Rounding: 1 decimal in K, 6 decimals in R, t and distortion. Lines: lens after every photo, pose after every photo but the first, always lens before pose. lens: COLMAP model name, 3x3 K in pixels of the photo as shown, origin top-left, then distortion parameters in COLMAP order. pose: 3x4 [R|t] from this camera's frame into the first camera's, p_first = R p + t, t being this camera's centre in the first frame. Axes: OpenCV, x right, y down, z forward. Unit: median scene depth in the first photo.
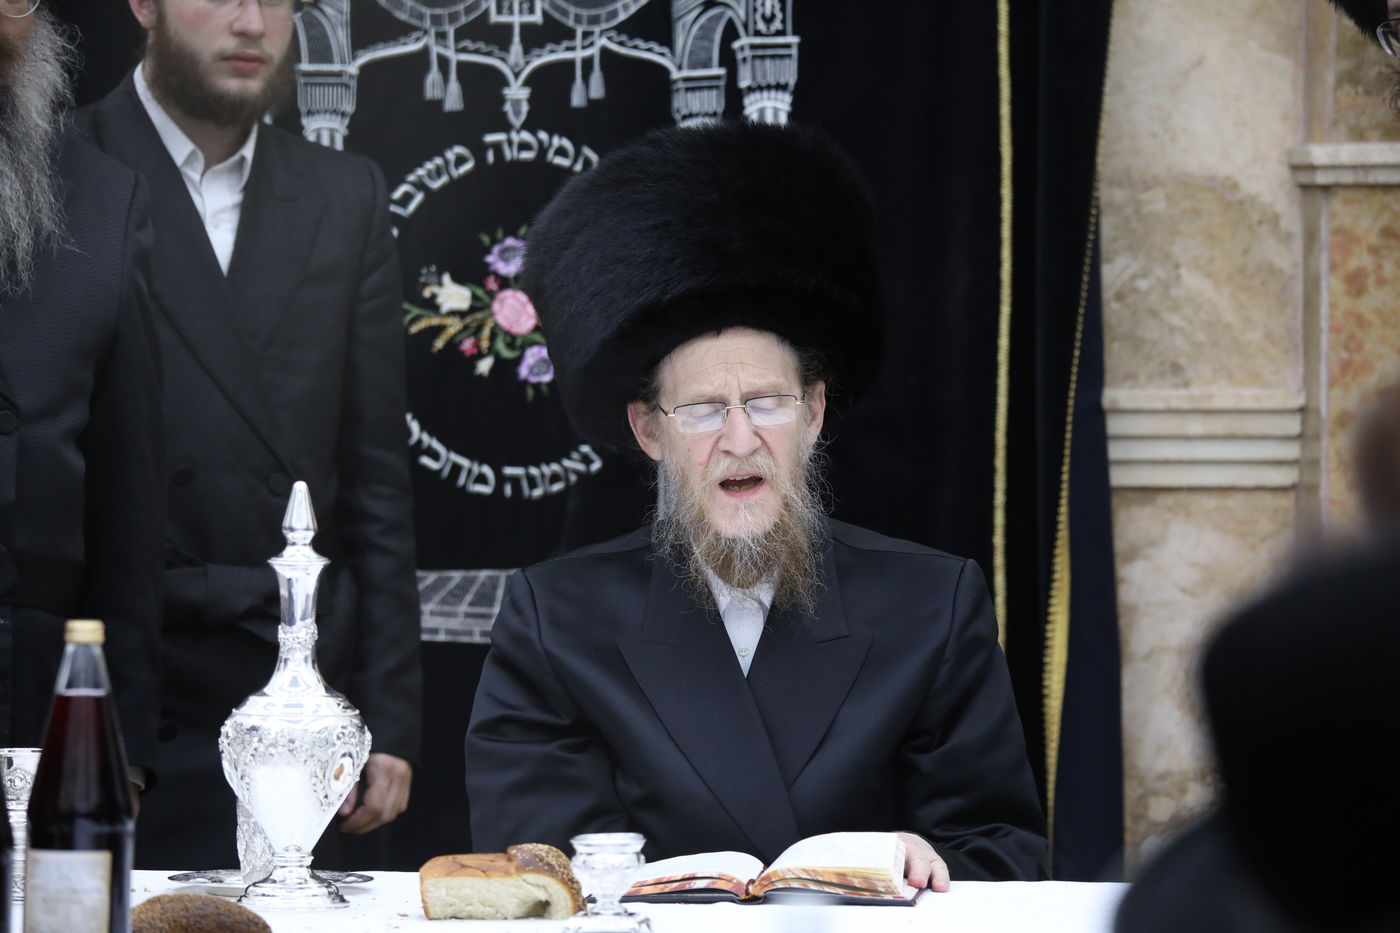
lens RADIAL K [[9855.6, 0, 700.0], [0, 9855.6, 466.5], [0, 0, 1]] dist [3.350133, -9.866482]
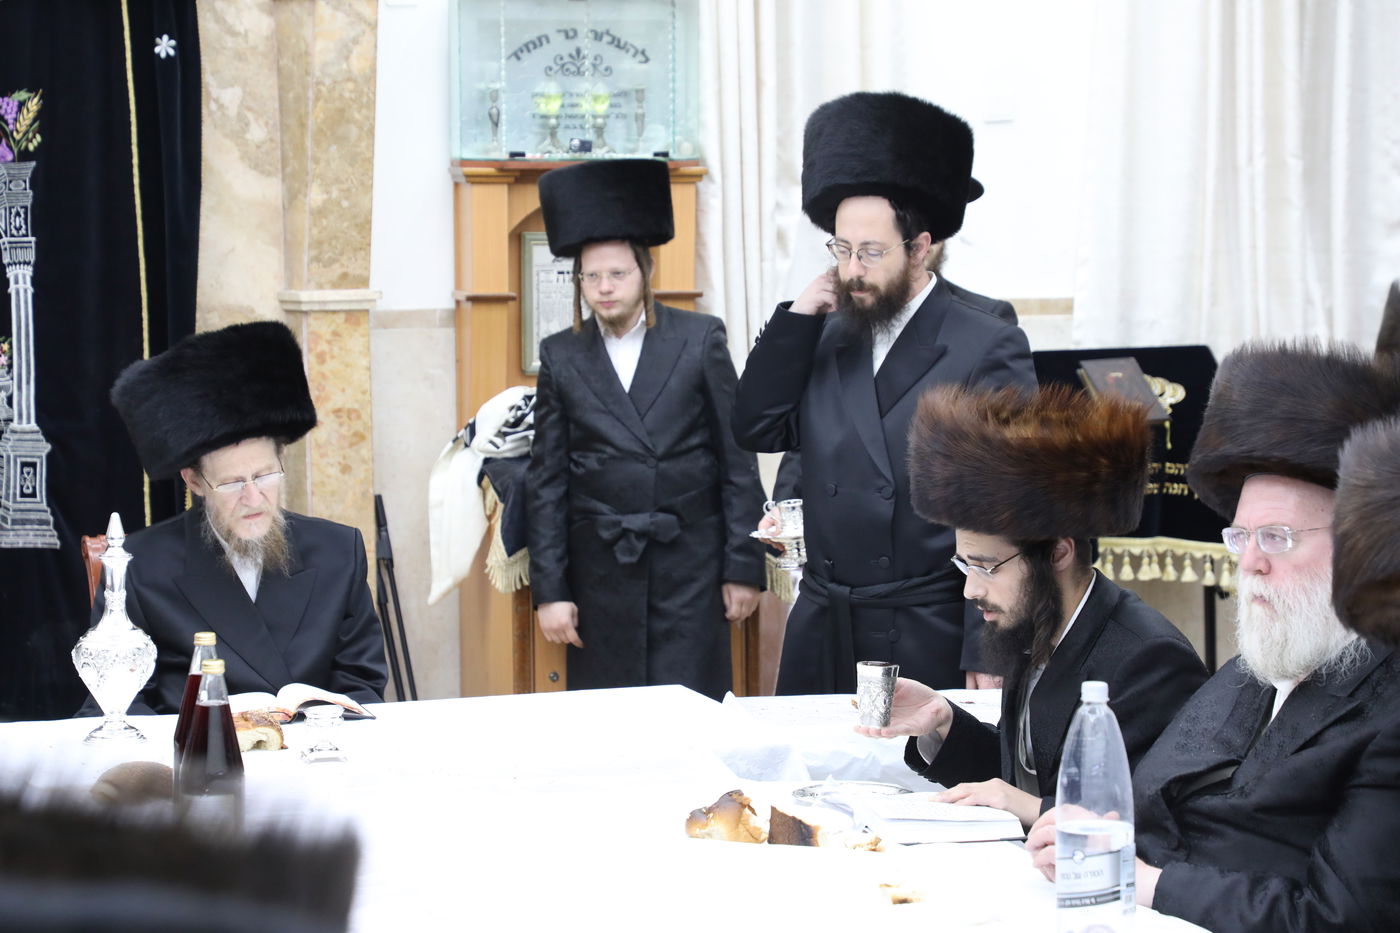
lens RADIAL K [[3835.2, 0, 700.0], [0, 3835.2, 466.5], [0, 0, 1]] dist [0.683079, 0.709617]
pose [[0.920893, -0.040807, 0.387674, -0.171285], [0.025098, 0.998649, 0.045501, -0.030105], [-0.389007, -0.032172, 0.920673, 0.234154]]
